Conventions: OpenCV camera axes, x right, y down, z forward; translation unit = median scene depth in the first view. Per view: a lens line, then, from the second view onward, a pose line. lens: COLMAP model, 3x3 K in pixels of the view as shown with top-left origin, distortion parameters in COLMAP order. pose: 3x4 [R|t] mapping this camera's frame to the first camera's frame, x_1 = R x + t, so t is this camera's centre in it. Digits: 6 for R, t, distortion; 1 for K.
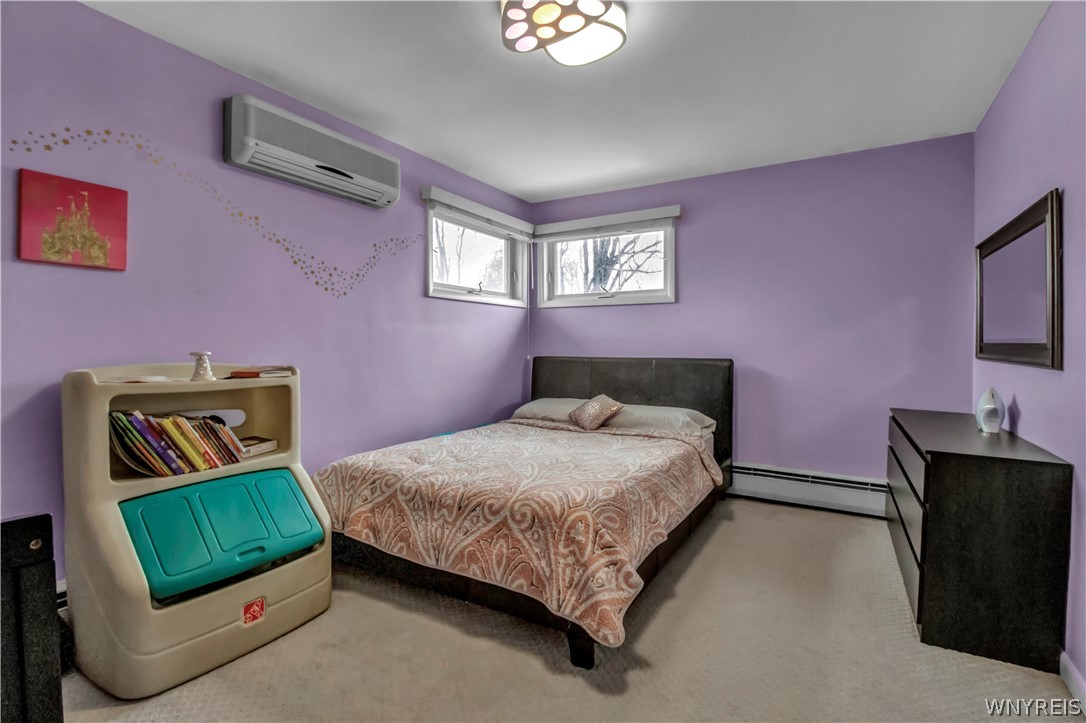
lens RADIAL K [[503.5, 0, 542.8], [0, 503.5, 351.5], [0, 0, 1]] dist [-0.018972, -0.002326]
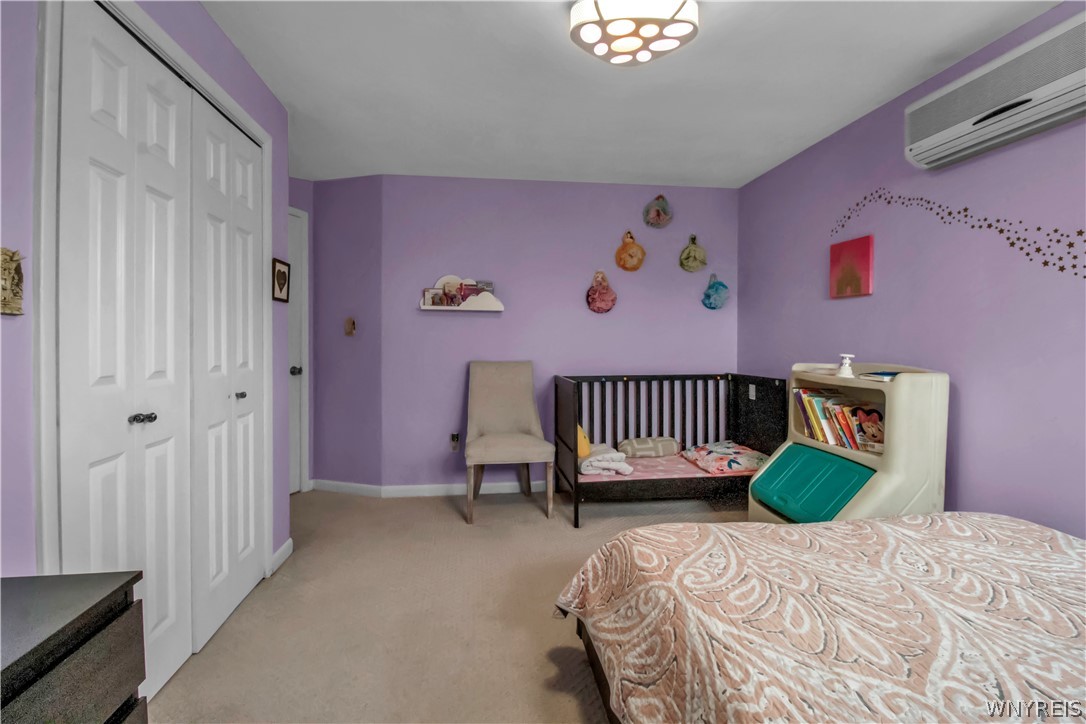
lens RADIAL K [[503.5, 0, 545.4], [0, 503.5, 341.9], [0, 0, 1]] dist [-0.018972, -0.002326]
pose [[-0.783597, -0.001180, -0.621268, 0.571214], [-0.013196, 0.999804, 0.014746, -0.031336], [0.621129, 0.019753, -0.783459, 1.222161]]
